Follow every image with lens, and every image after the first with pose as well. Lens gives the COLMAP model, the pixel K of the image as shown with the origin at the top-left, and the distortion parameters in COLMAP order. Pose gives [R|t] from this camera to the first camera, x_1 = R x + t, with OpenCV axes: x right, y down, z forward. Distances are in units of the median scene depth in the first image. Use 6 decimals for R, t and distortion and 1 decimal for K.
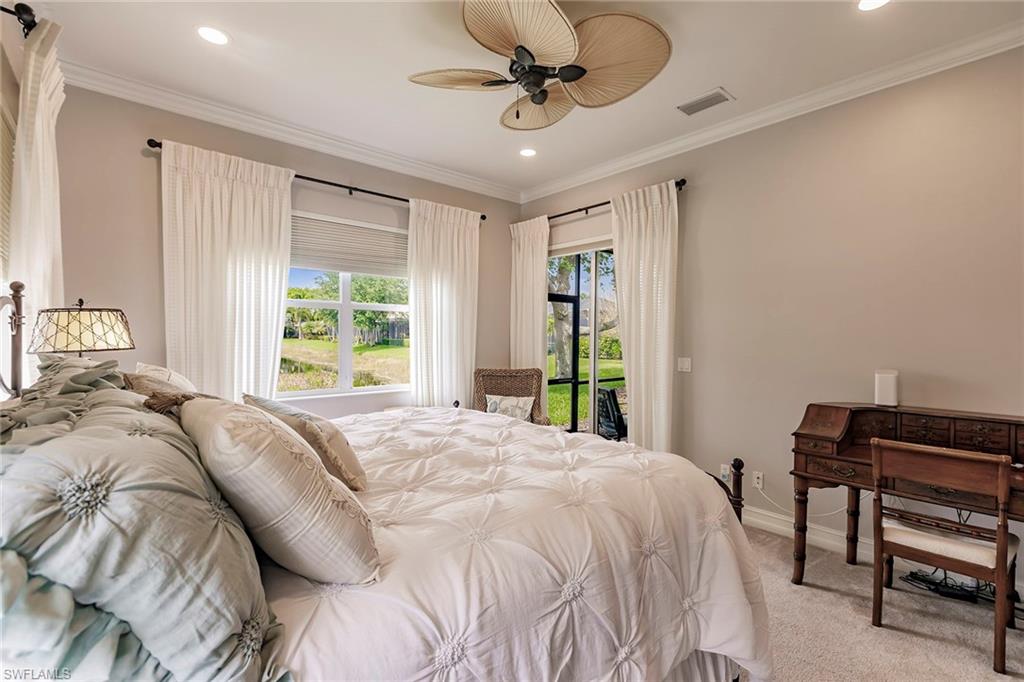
lens RADIAL K [[467.3, 0, 510.9], [0, 467.3, 339.6], [0, 0, 1]] dist [0.006170, -0.001618]
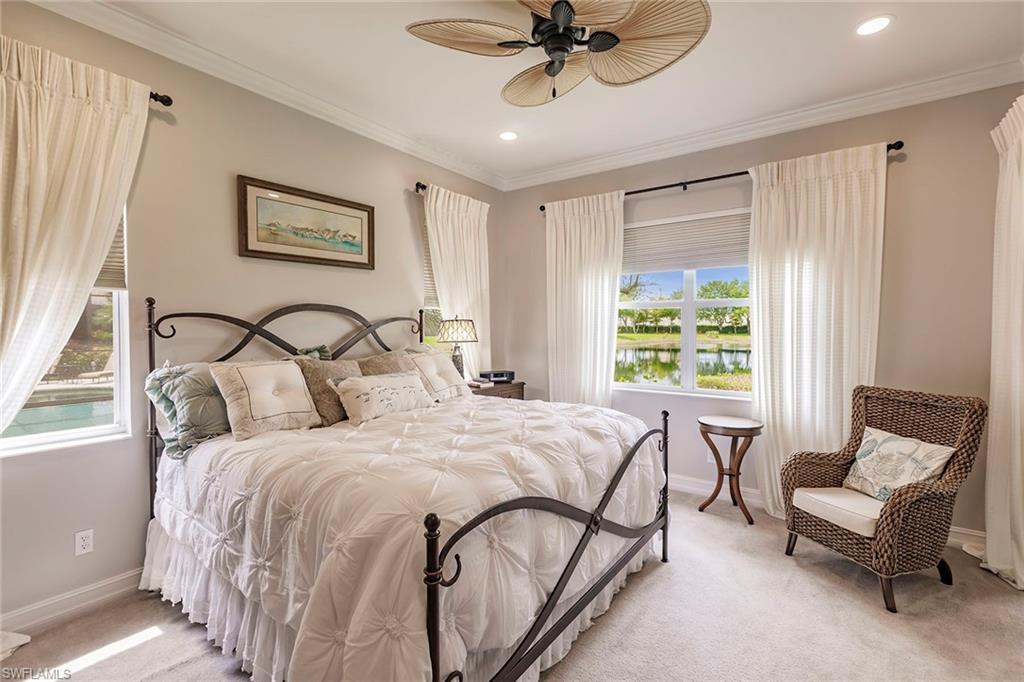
lens RADIAL K [[467.3, 0, 510.2], [0, 467.3, 339.7], [0, 0, 1]] dist [0.006170, -0.001618]
pose [[0.211658, 0.013254, -0.977254, 0.547089], [-0.009983, 0.999885, 0.011399, -0.004803], [0.977293, 0.007343, 0.211766, 0.445241]]
